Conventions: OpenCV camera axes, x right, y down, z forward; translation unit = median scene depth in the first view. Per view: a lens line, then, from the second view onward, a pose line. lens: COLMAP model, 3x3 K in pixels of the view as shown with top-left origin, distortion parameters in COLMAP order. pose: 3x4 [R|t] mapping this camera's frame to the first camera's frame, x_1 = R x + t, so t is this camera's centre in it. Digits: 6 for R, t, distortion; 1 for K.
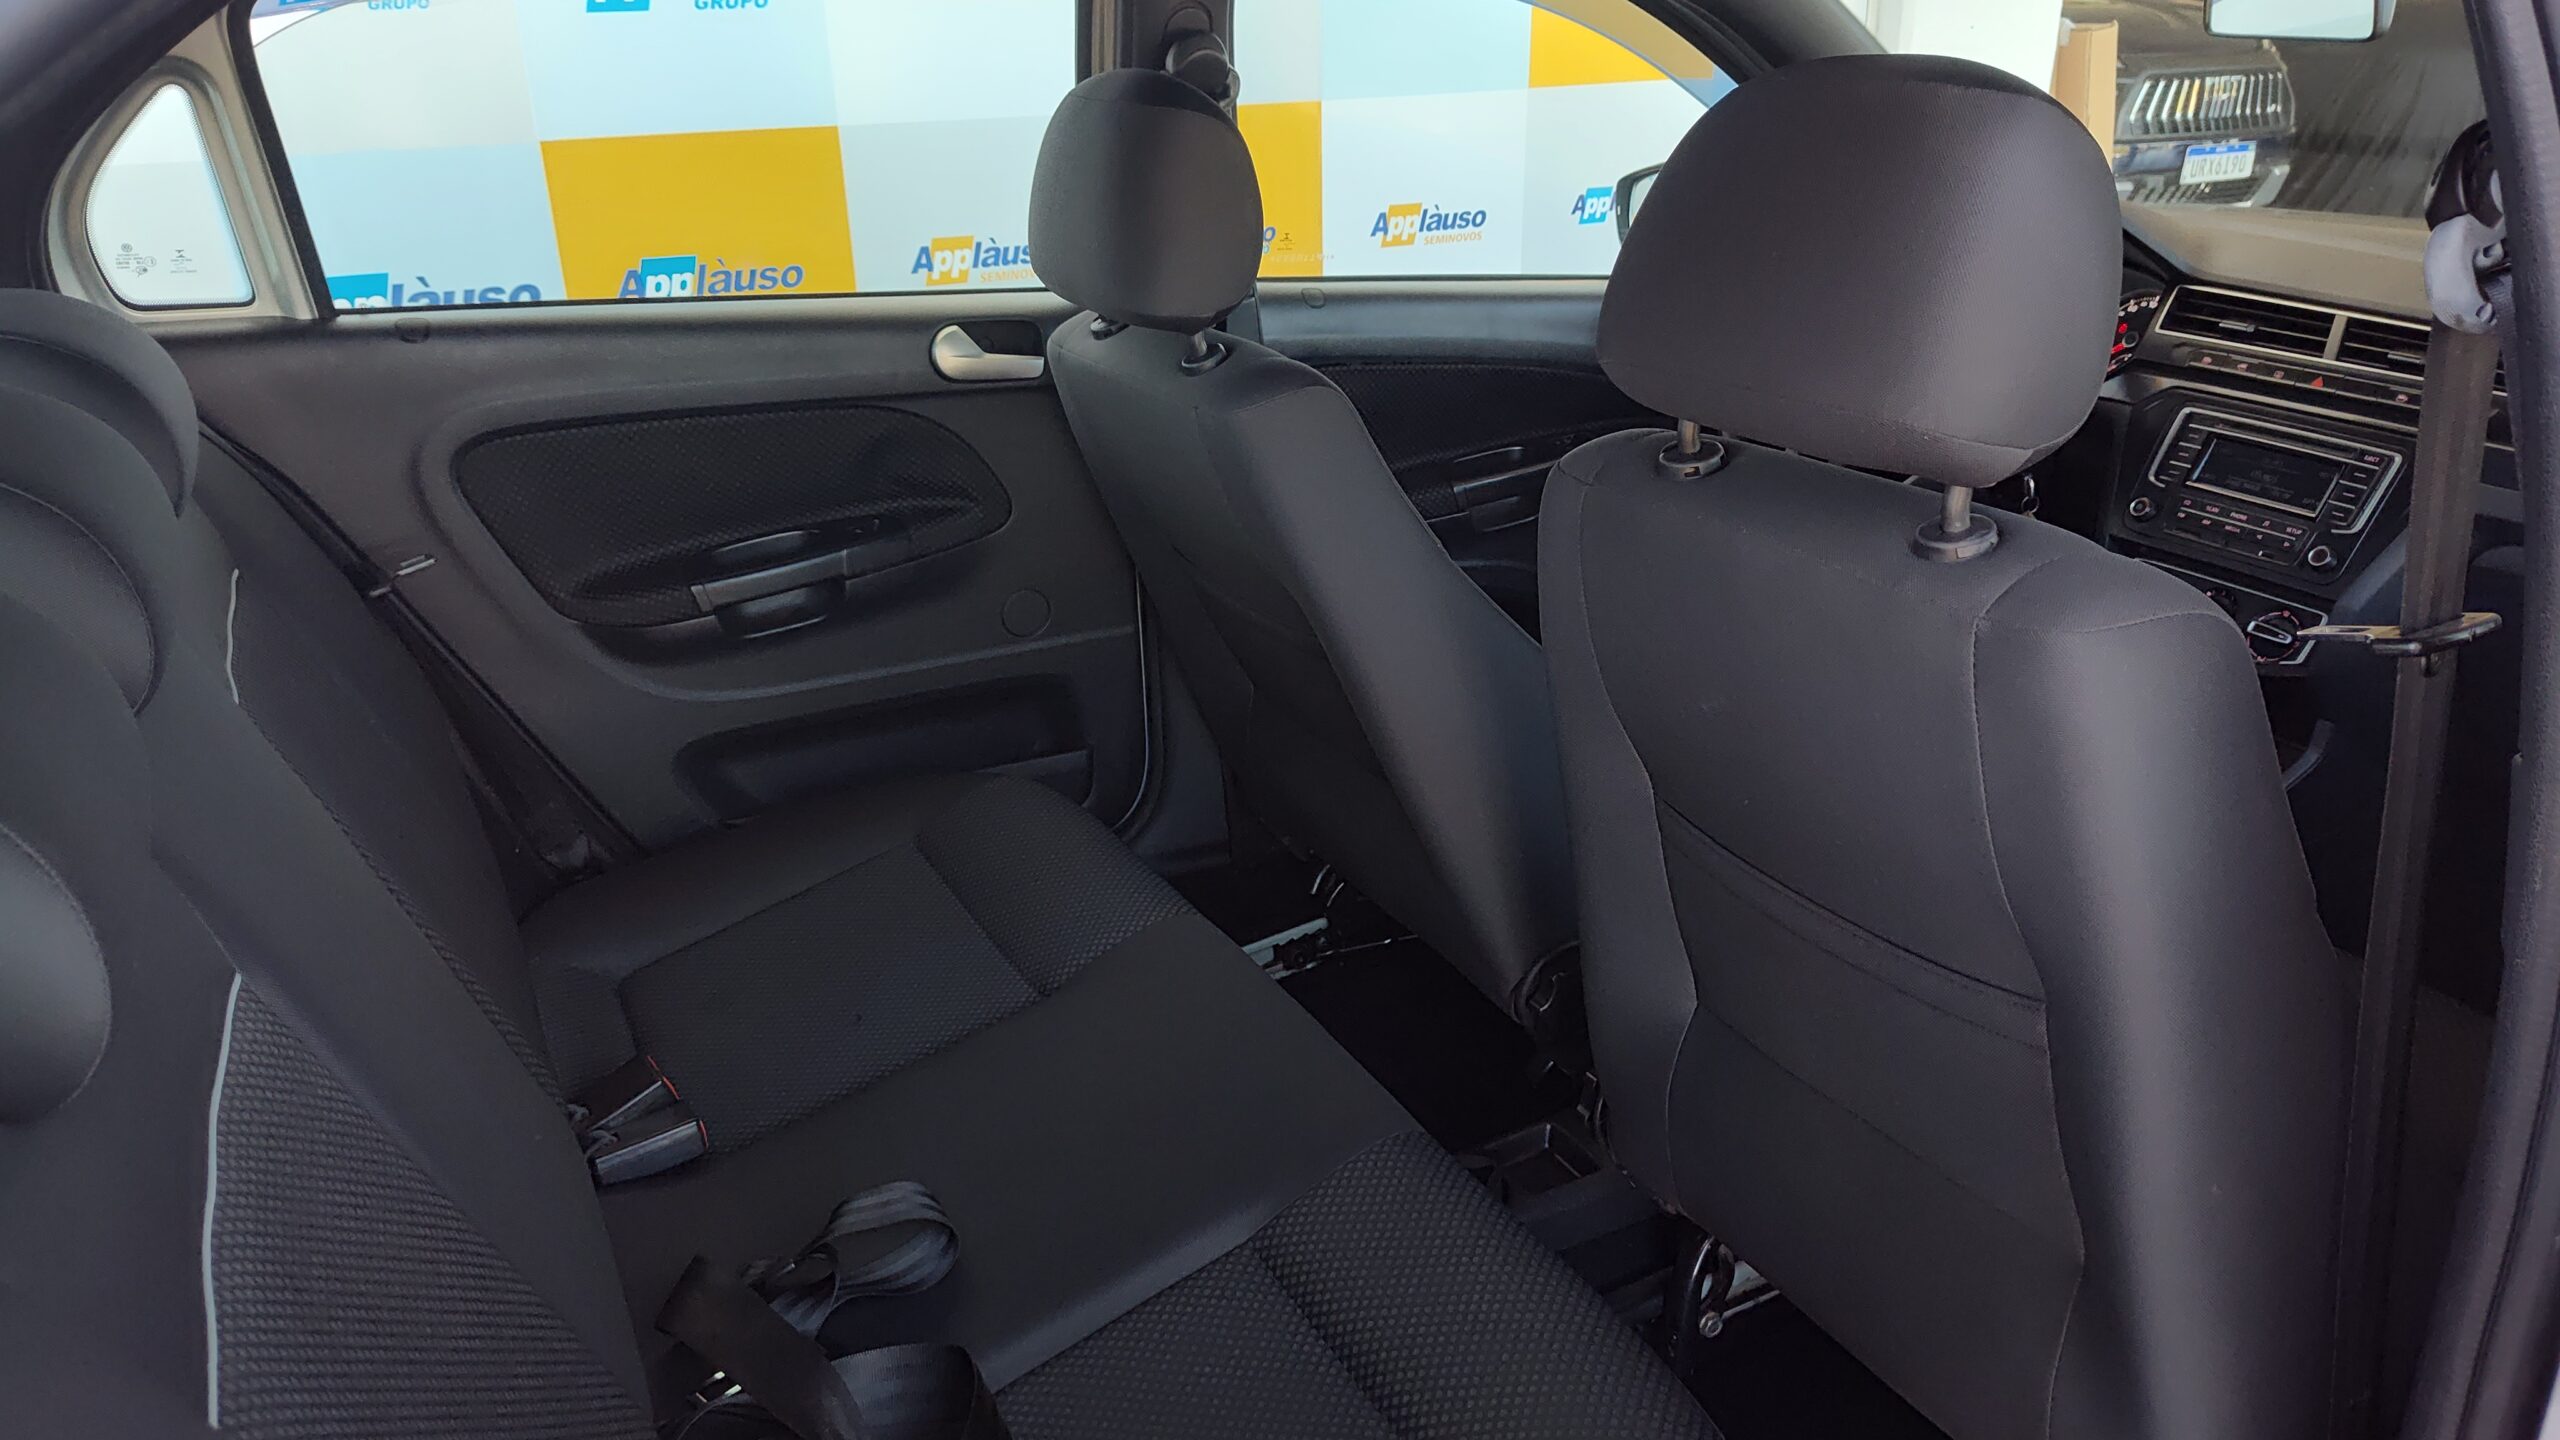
lens RADIAL K [[1700.8, 0, 1227.6], [0, 1700.8, 722.5], [0, 0, 1]] dist [0.039464, -0.057305]
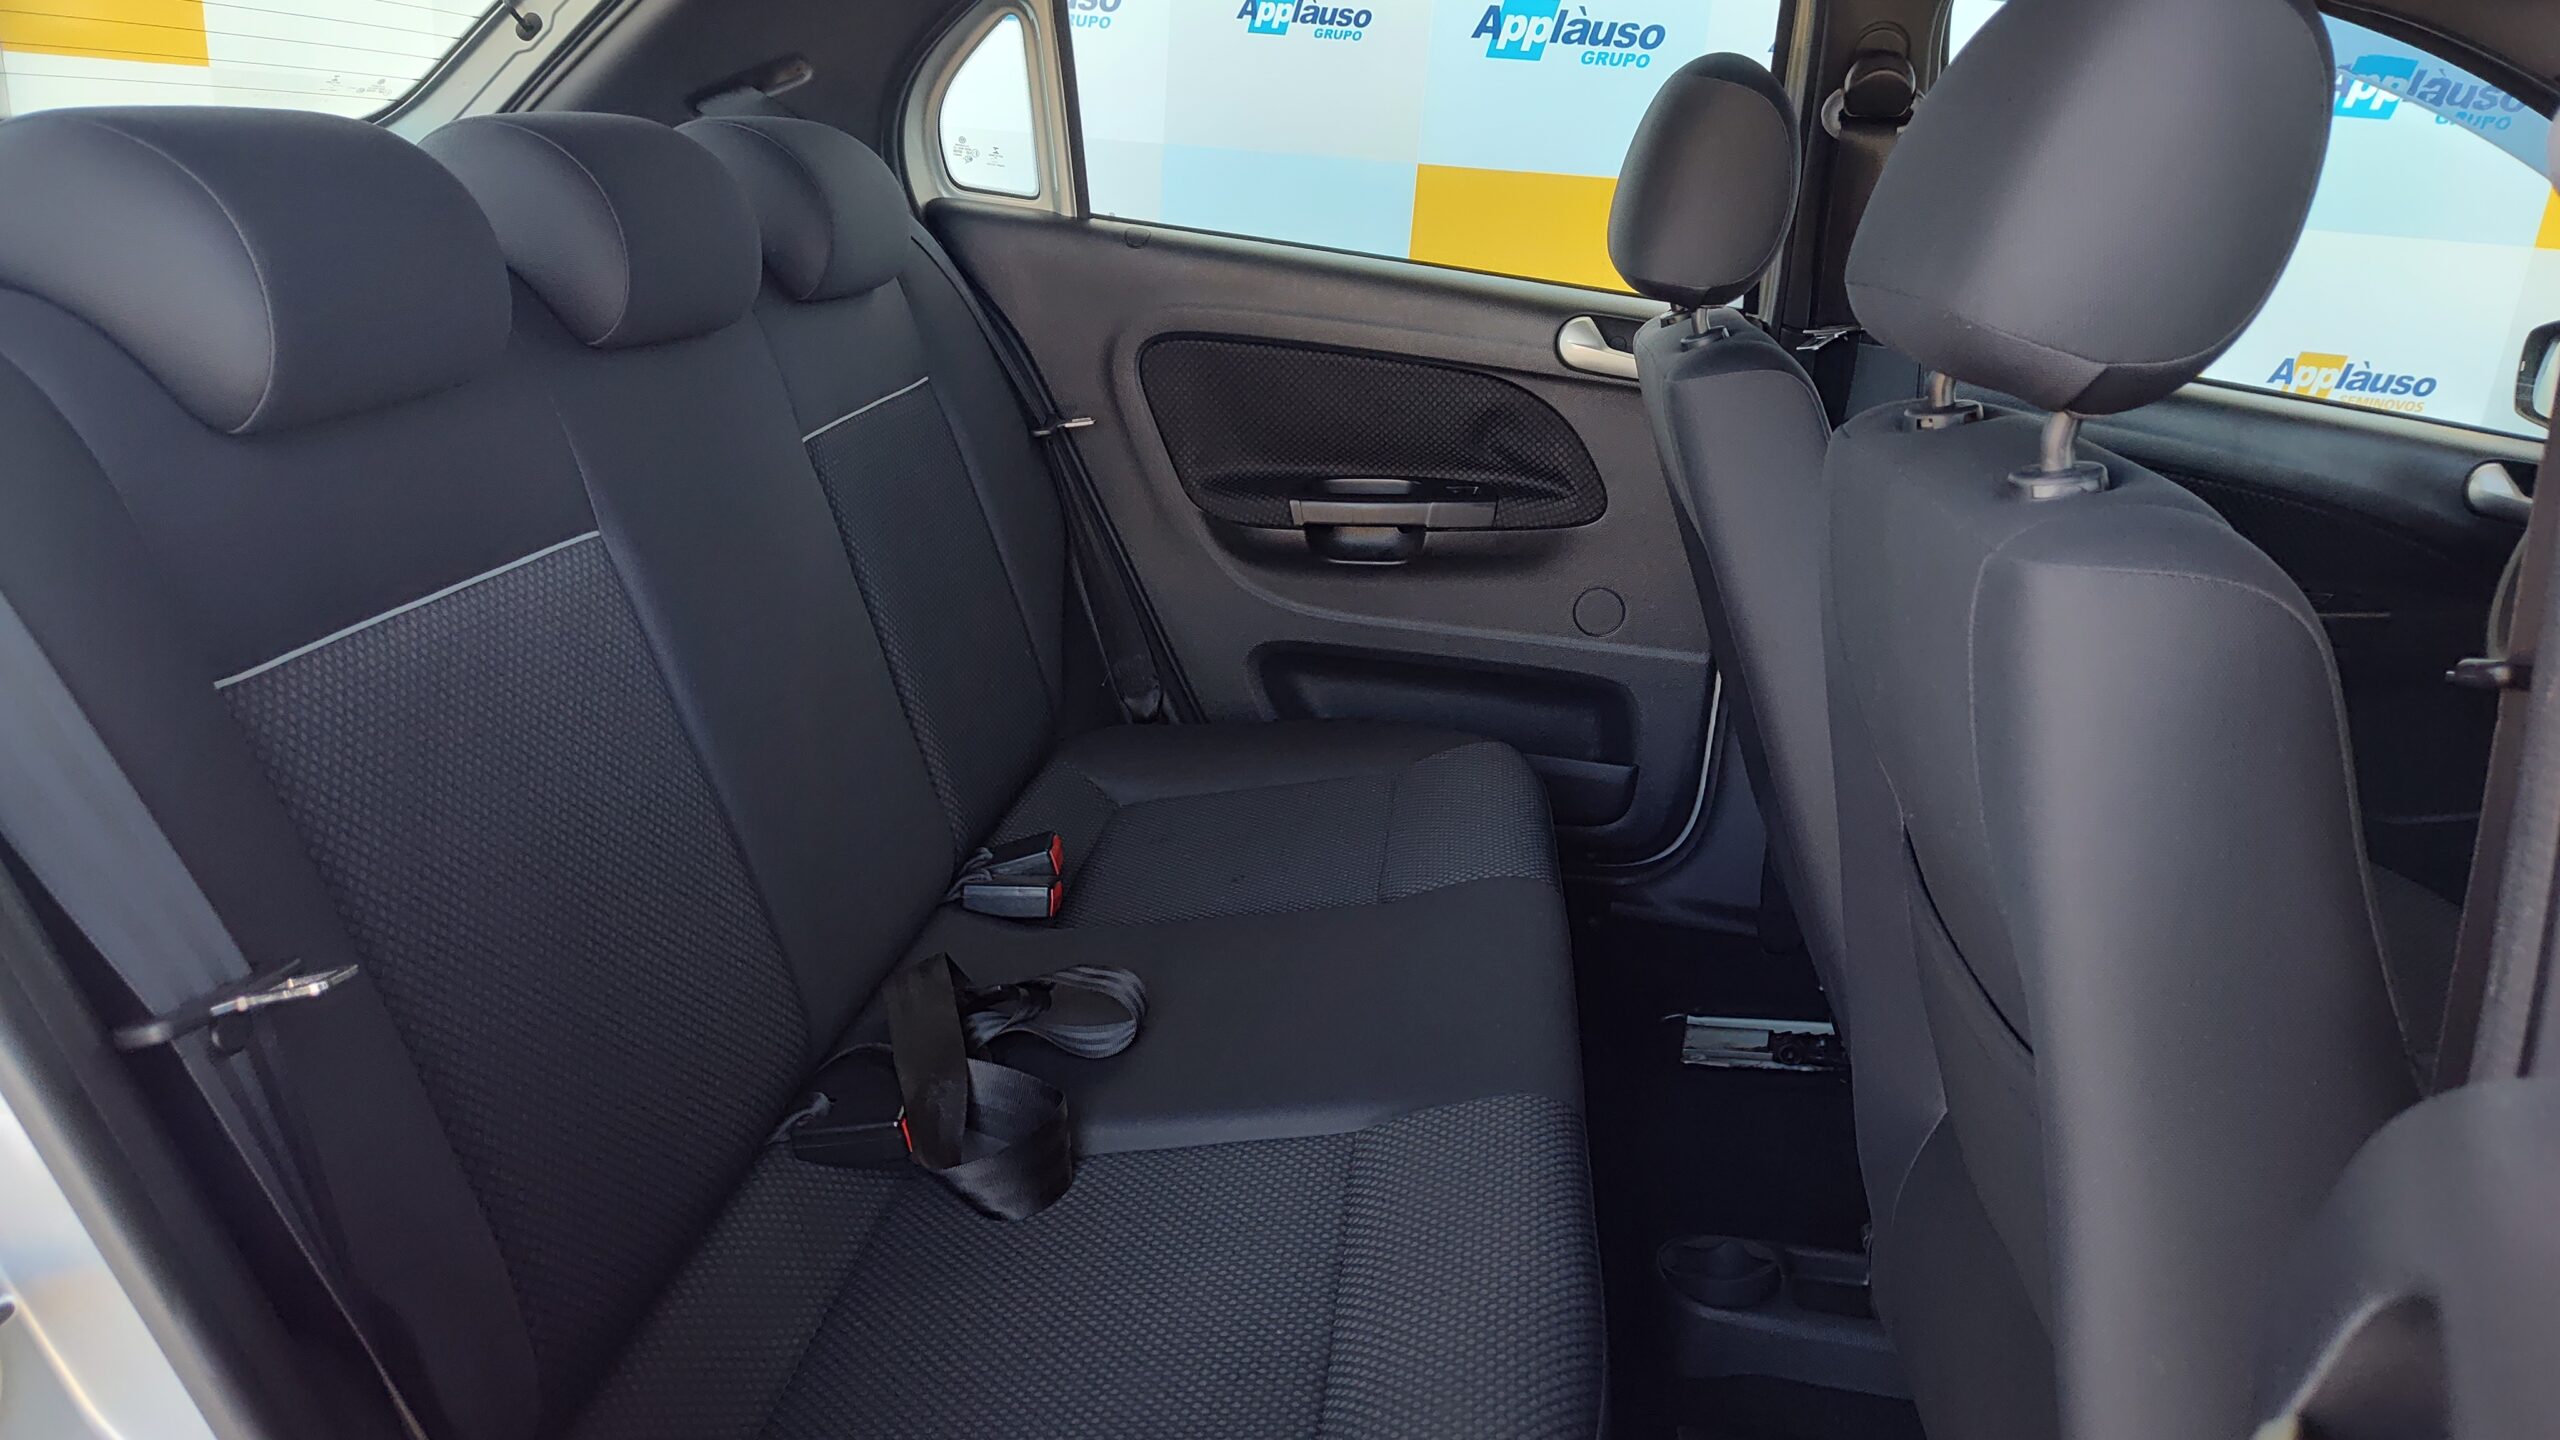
lens RADIAL K [[1671.7, 0, 1280.0], [0, 1671.7, 720.0], [0, 0, 1]] dist [0.042803, -0.051905]
pose [[0.825240, 0.265042, -0.498729, 0.266835], [-0.302743, 0.953056, 0.005543, 0.054227], [0.476786, 0.146413, 0.866740, 0.061170]]
